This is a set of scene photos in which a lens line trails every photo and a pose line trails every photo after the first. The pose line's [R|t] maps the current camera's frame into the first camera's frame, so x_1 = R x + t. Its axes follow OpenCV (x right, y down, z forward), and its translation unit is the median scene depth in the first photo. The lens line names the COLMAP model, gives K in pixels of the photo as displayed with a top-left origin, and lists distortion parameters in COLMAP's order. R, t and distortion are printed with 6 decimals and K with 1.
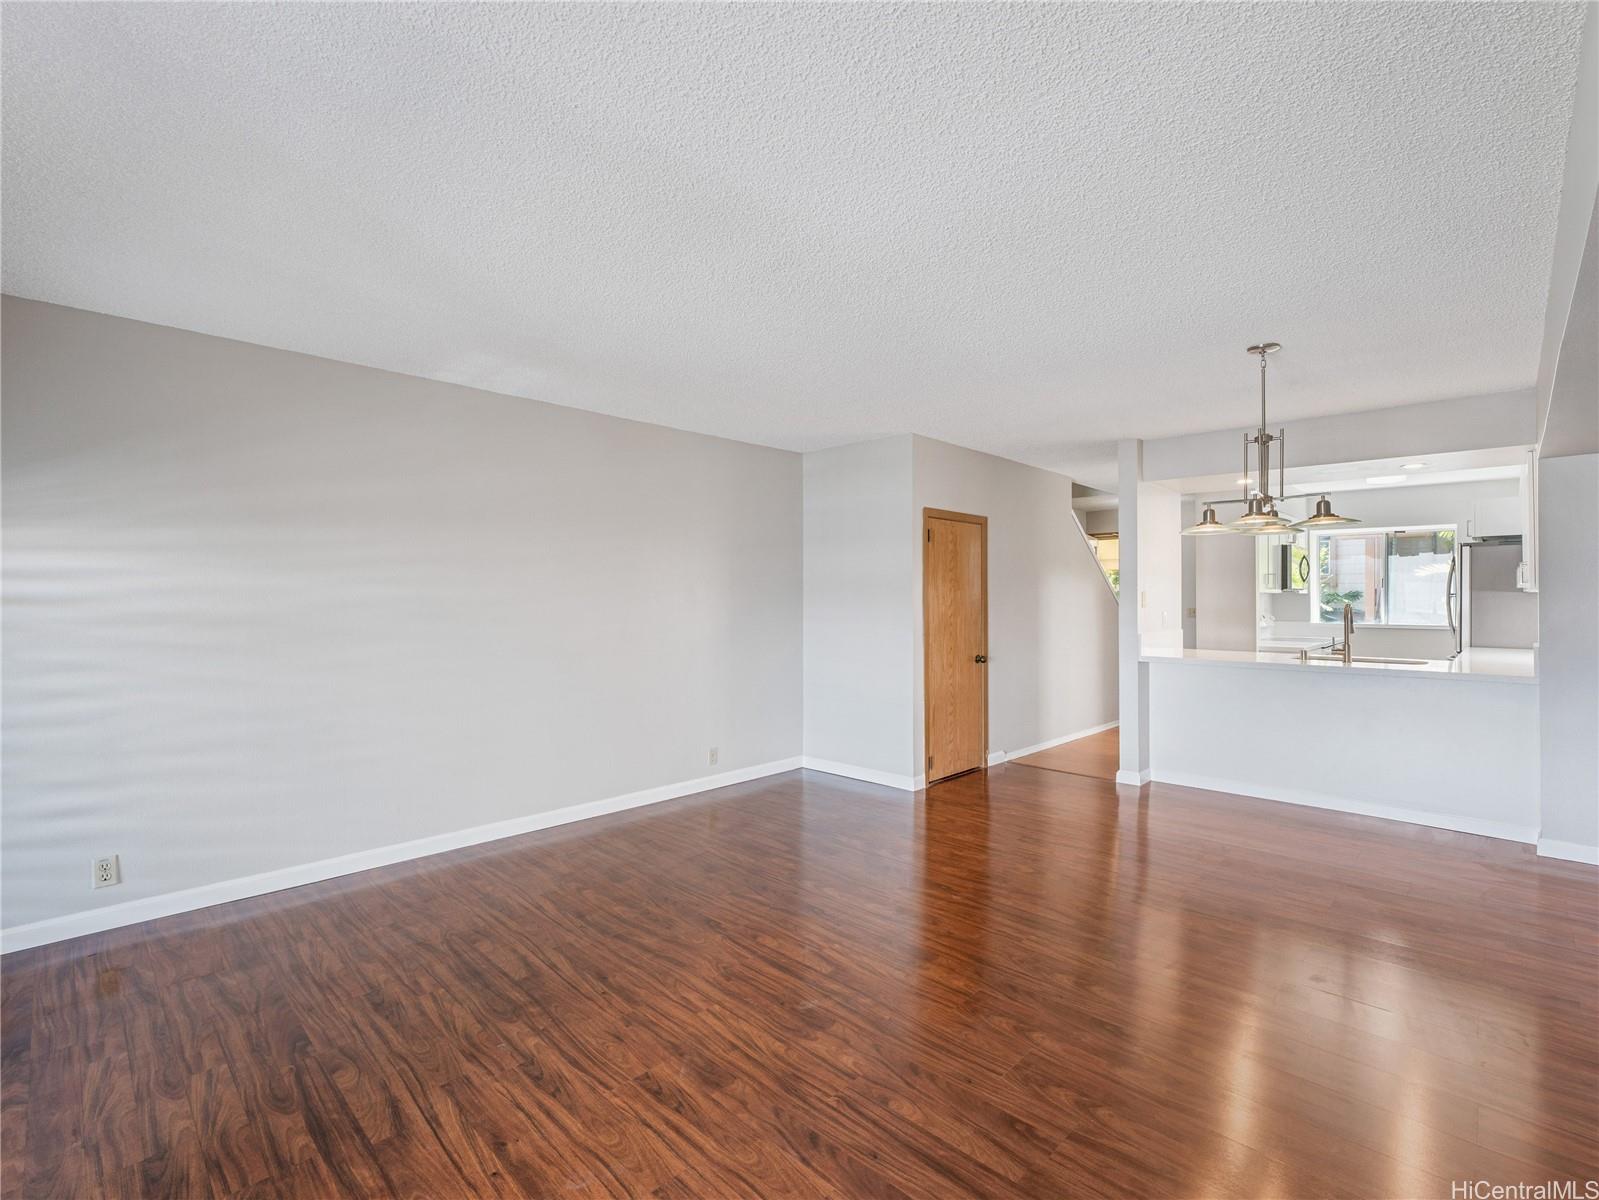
lens RADIAL K [[724.3, 0, 783.7], [0, 724.3, 595.8], [0, 0, 1]] dist [-0.002239, -0.000808]
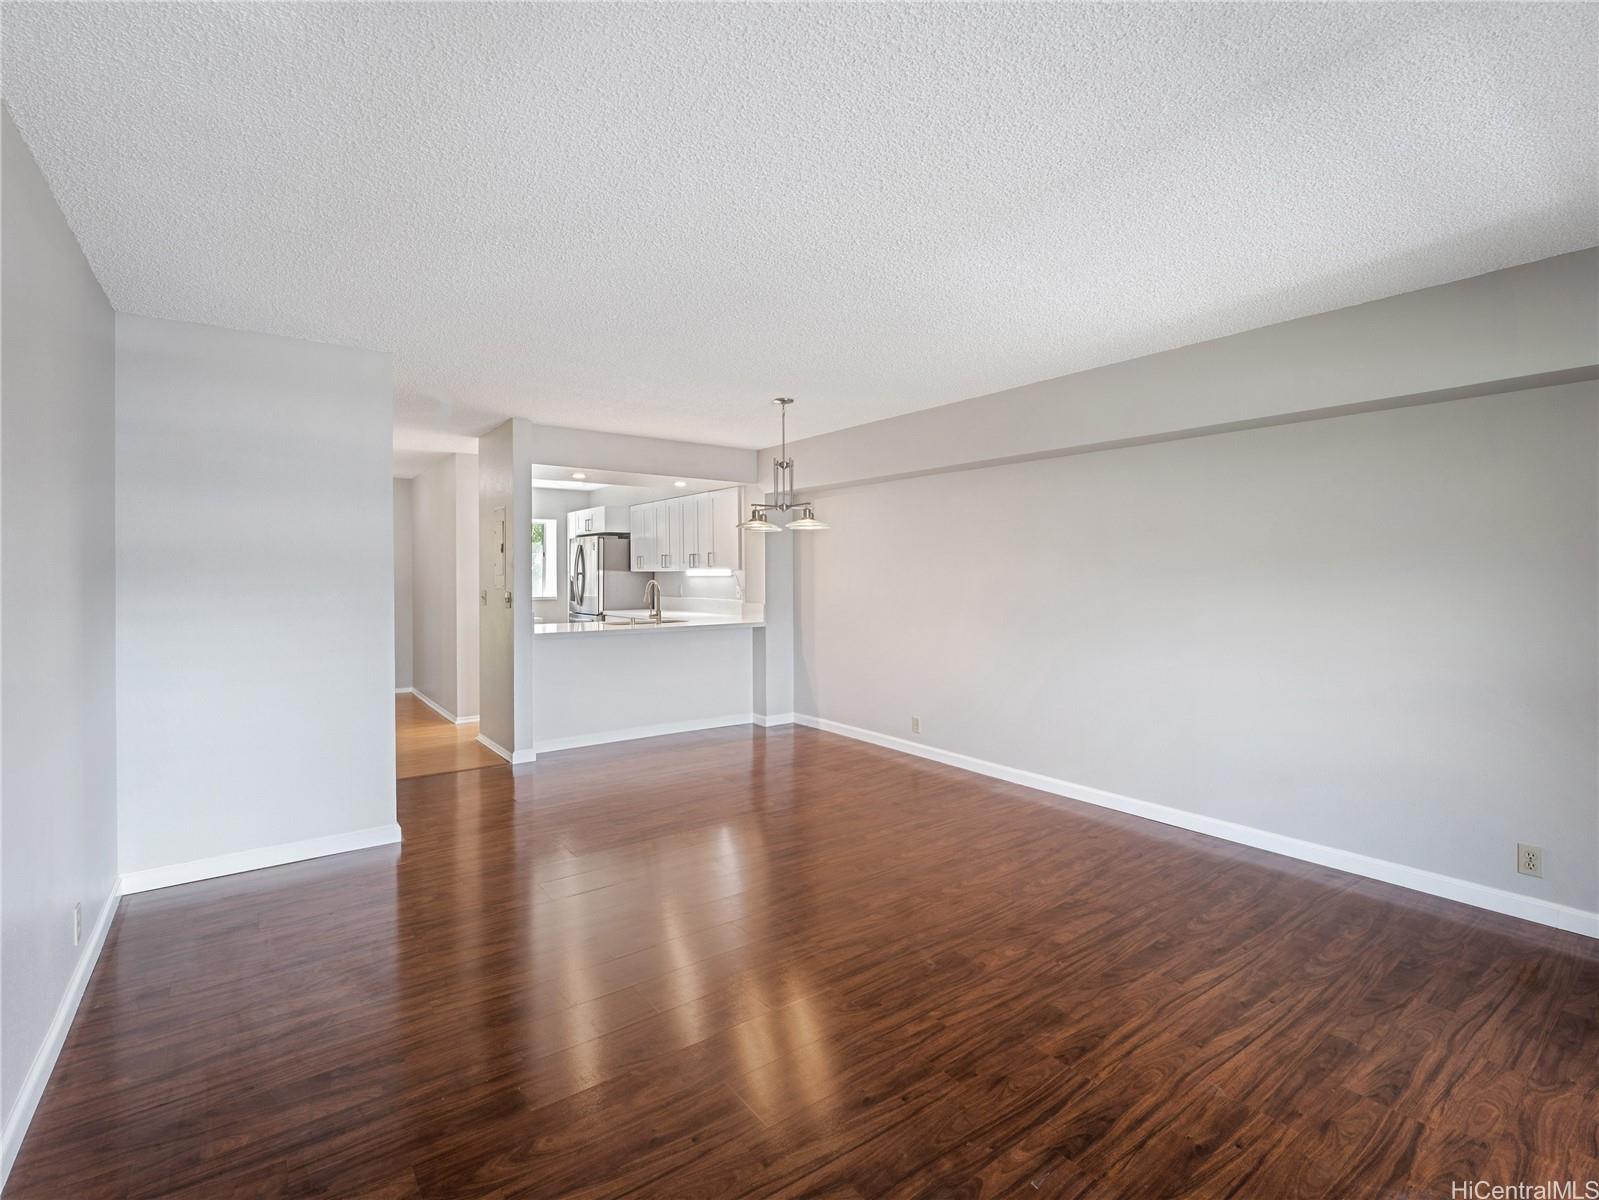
lens RADIAL K [[746.8, 0, 799.5], [0, 746.8, 600.0], [0, 0, 1]] dist [-0.002905, 0.000656]
pose [[0.144734, -0.032235, 0.988945, -1.310108], [-0.003937, 0.999443, 0.033153, -0.003363], [-0.989463, -0.008692, 0.144526, 1.276690]]
